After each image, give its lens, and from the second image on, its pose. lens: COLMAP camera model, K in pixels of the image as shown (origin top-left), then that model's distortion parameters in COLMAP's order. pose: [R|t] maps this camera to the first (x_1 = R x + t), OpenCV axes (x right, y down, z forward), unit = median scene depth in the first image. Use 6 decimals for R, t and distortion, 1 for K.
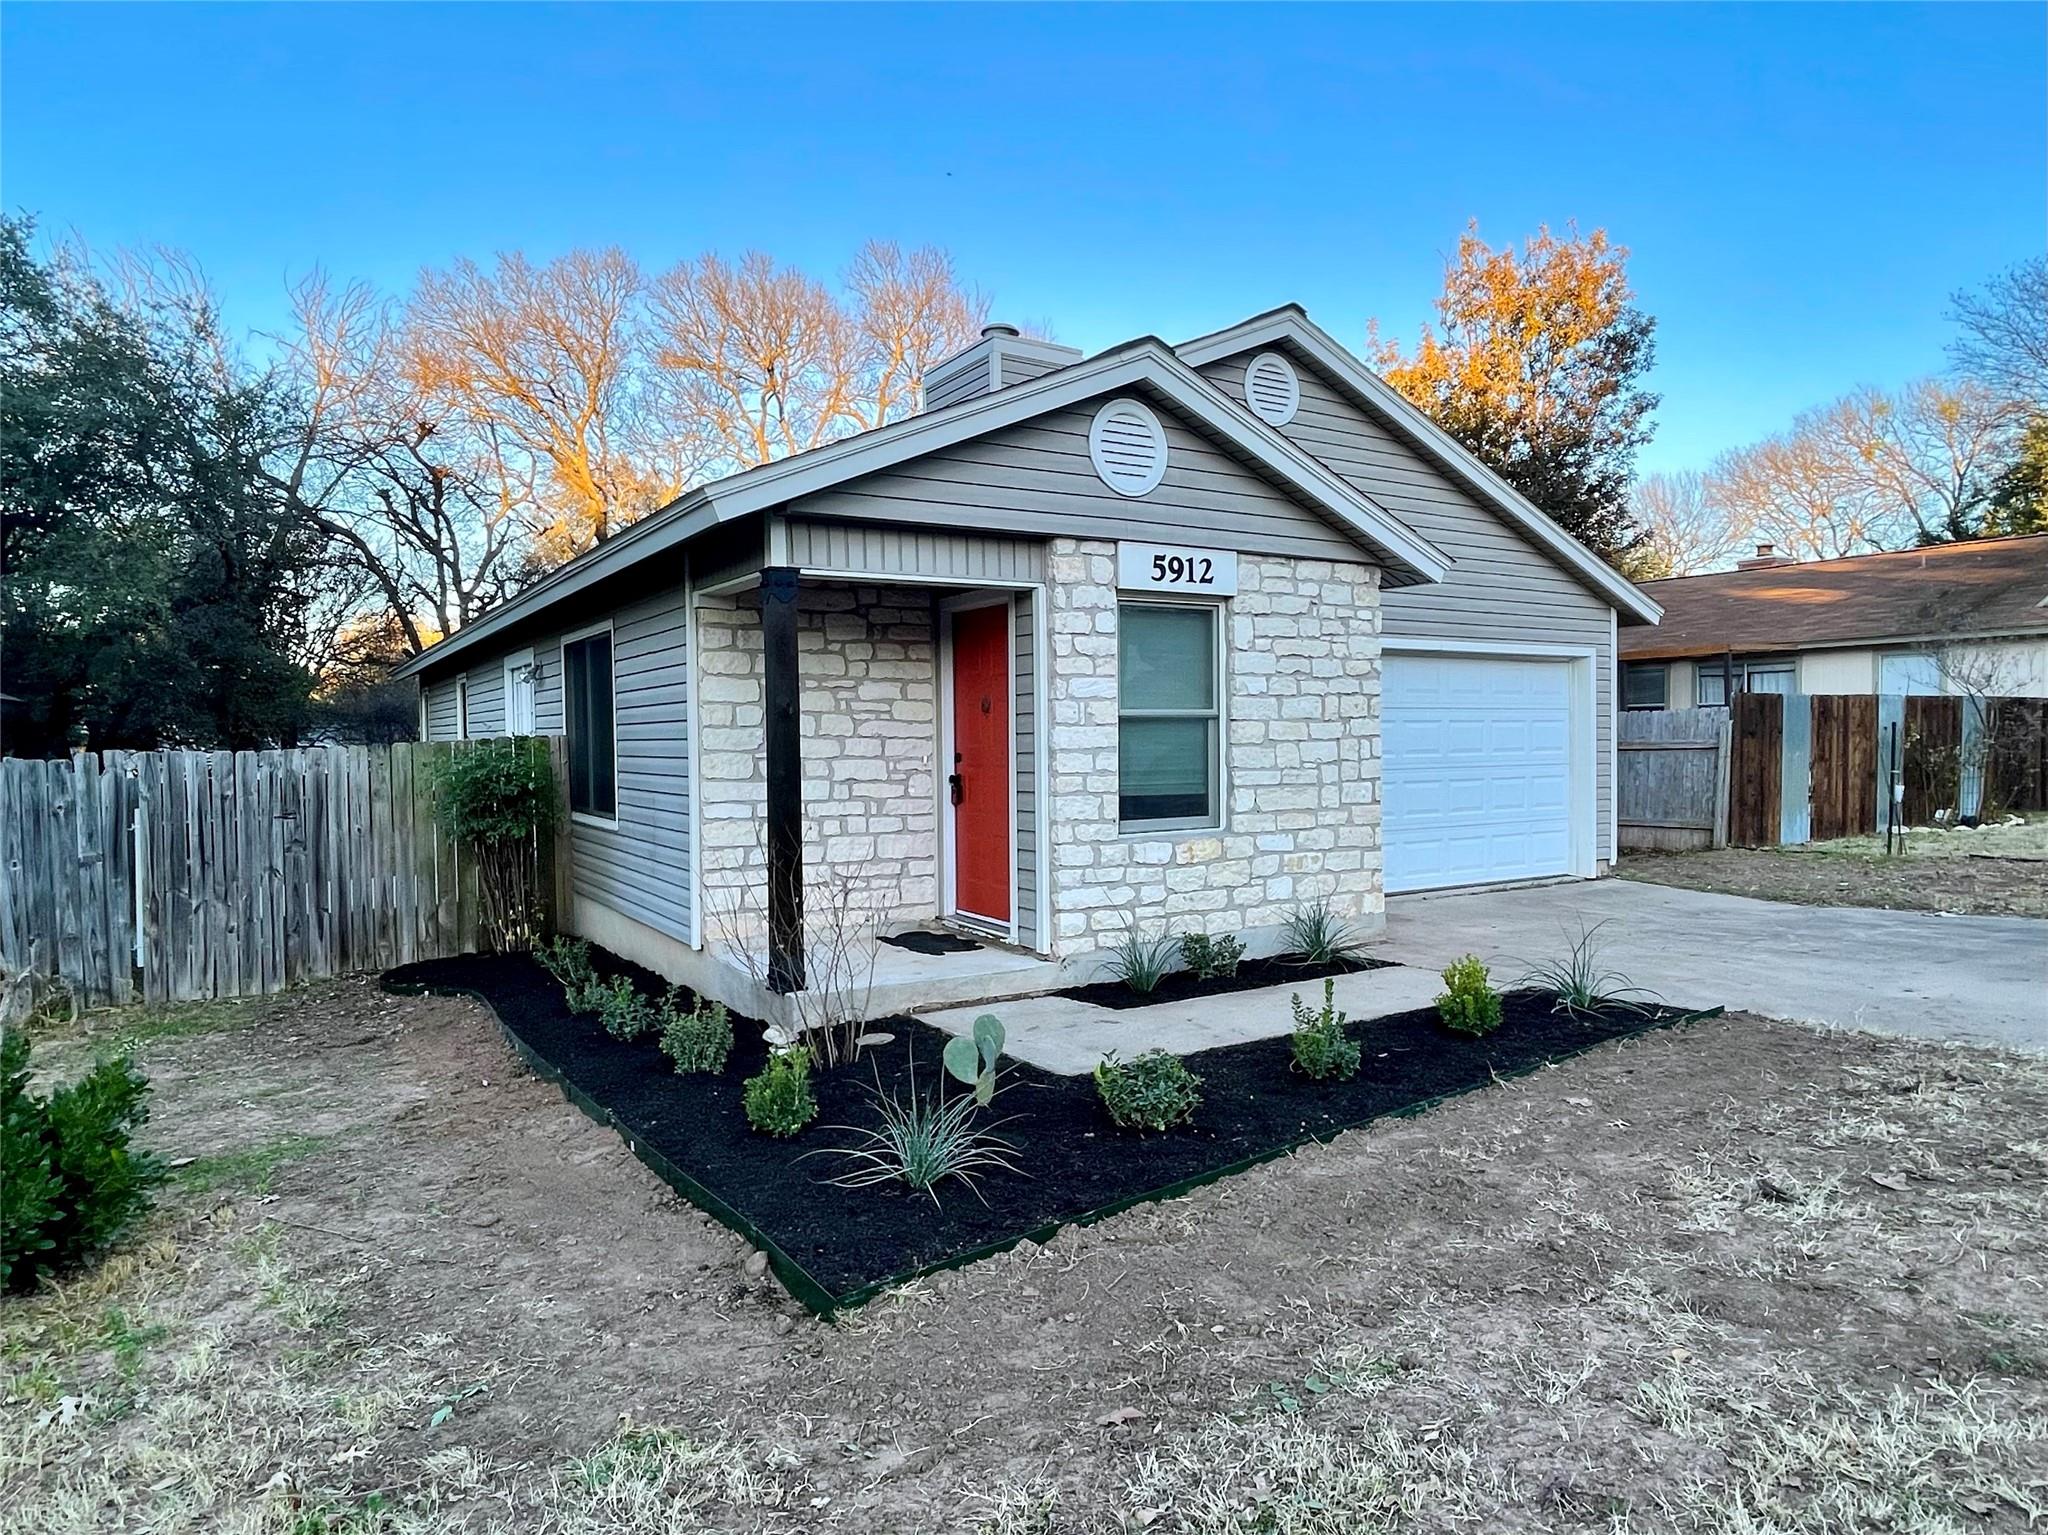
lens RADIAL K [[1192.0, 0, 1024.6], [0, 1192.0, 764.0], [0, 0, 1]] dist [0.007174, -0.007322]
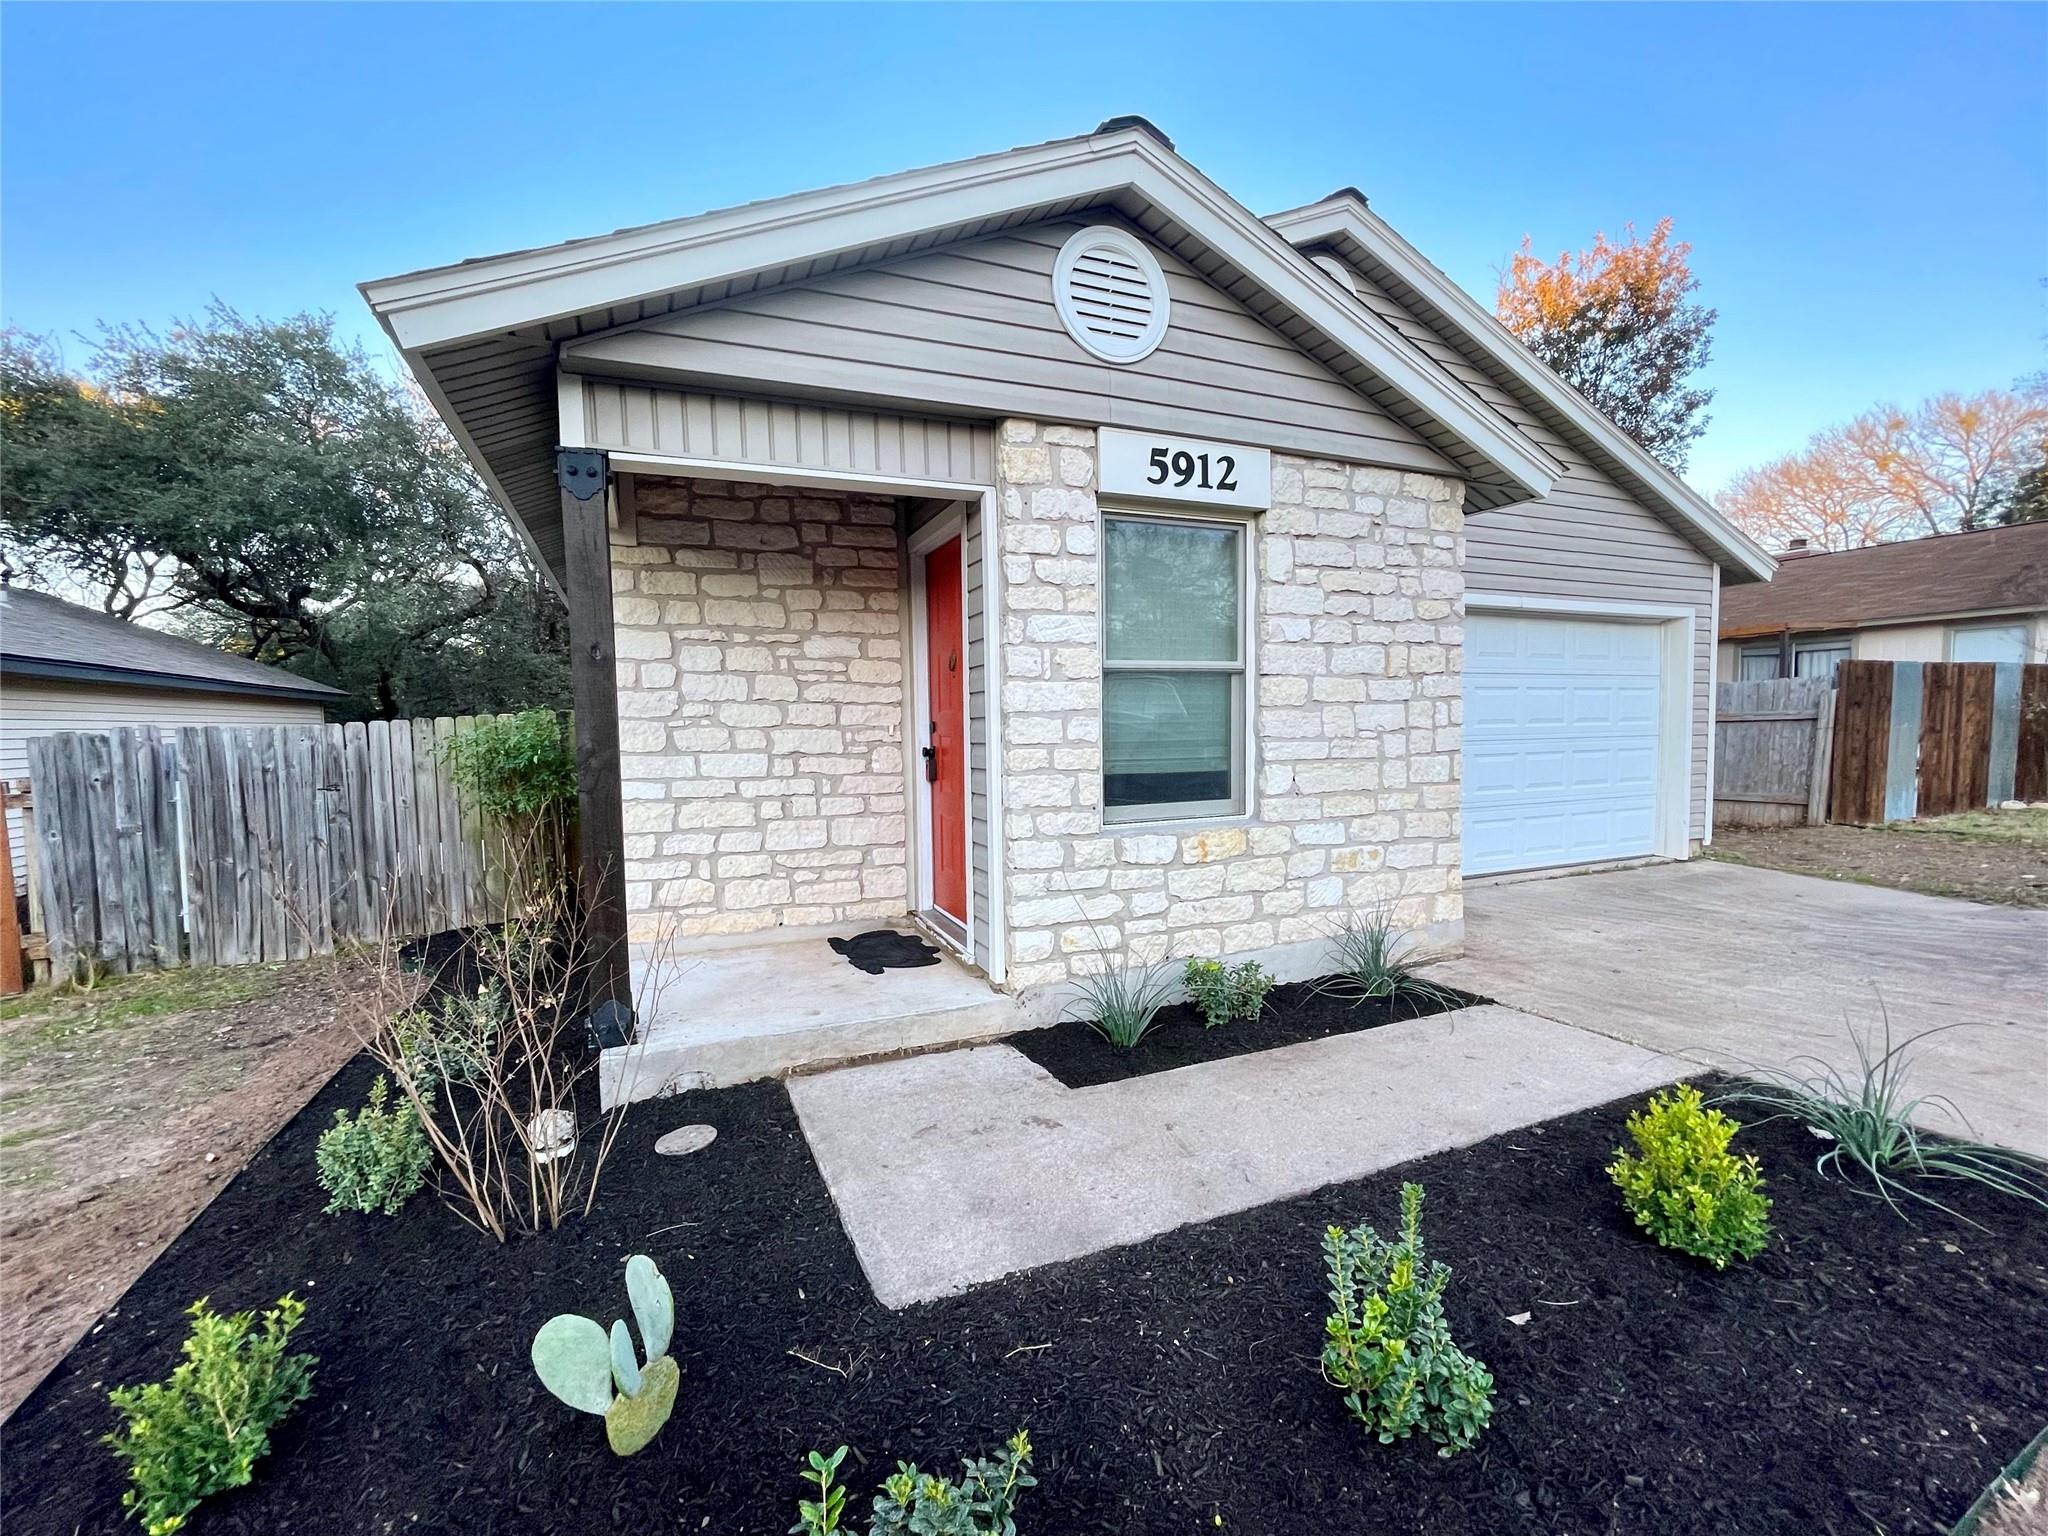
lens RADIAL K [[845.5, 0, 1019.7], [0, 845.5, 773.3], [0, 0, 1]] dist [-0.002221, 0.002615]
pose [[0.988939, 0.003382, -0.148285, 0.097110], [0.002156, 0.999307, 0.037165, 0.005592], [0.148308, -0.037074, 0.988246, 0.423227]]
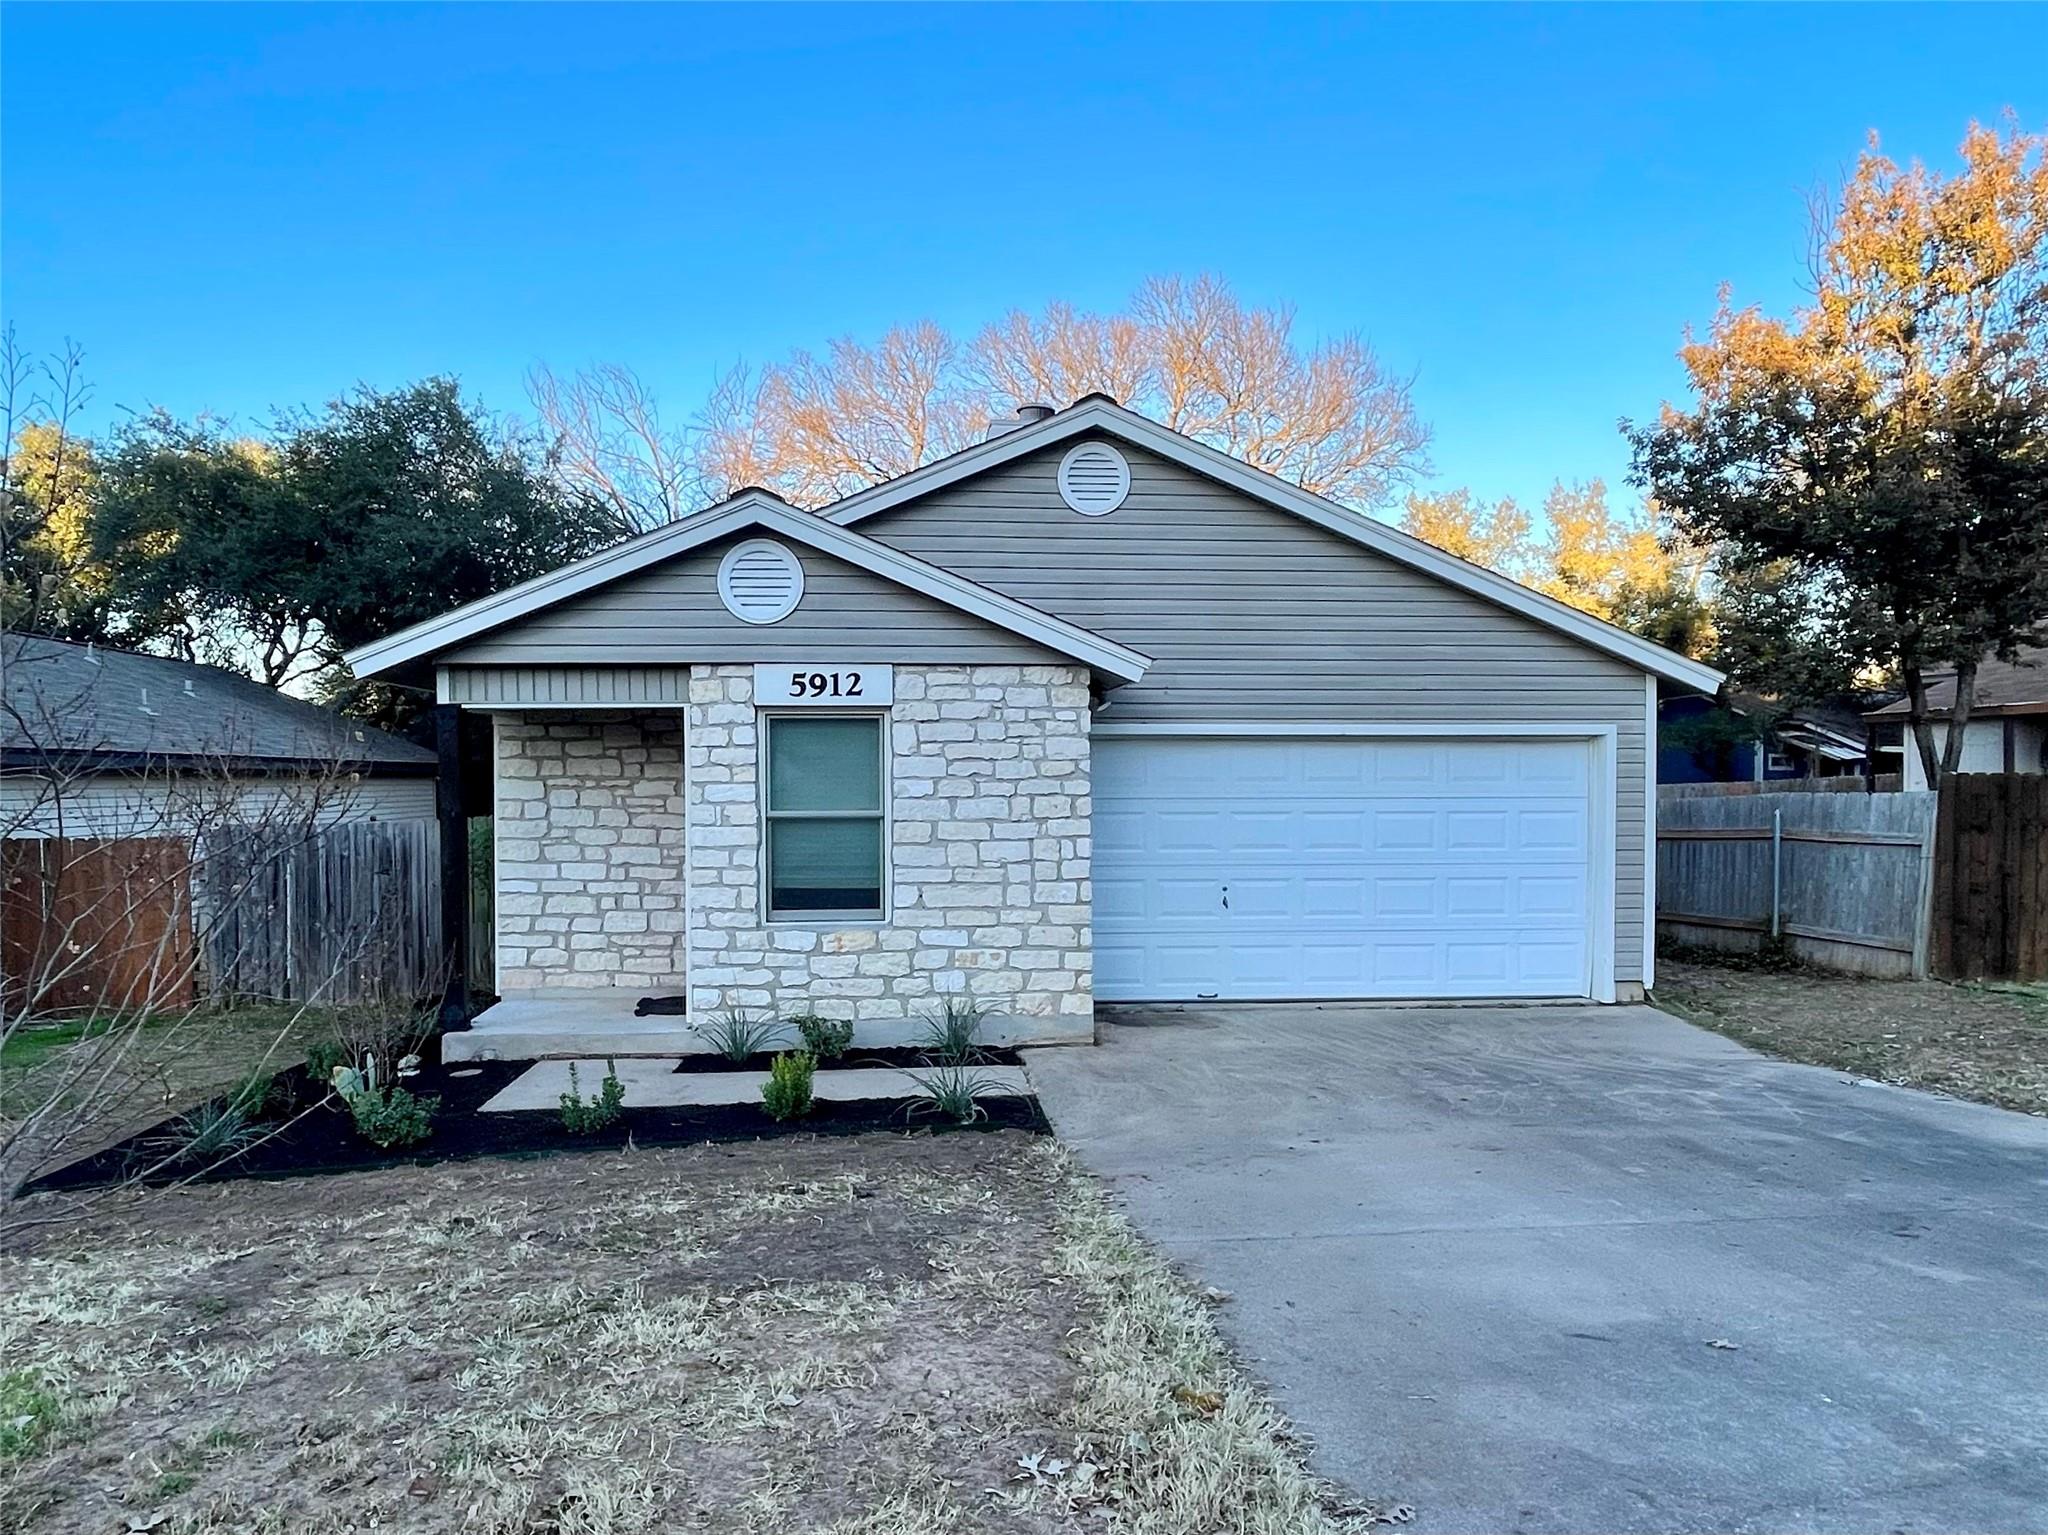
lens RADIAL K [[1358.6, 0, 1039.6], [0, 1358.6, 807.1], [0, 0, 1]] dist [0.012752, -0.006754]
pose [[0.898031, 0.017796, -0.439573, 0.799860], [-0.018093, 0.999830, 0.003514, -0.054064], [0.439560, 0.004797, 0.898200, -0.035649]]
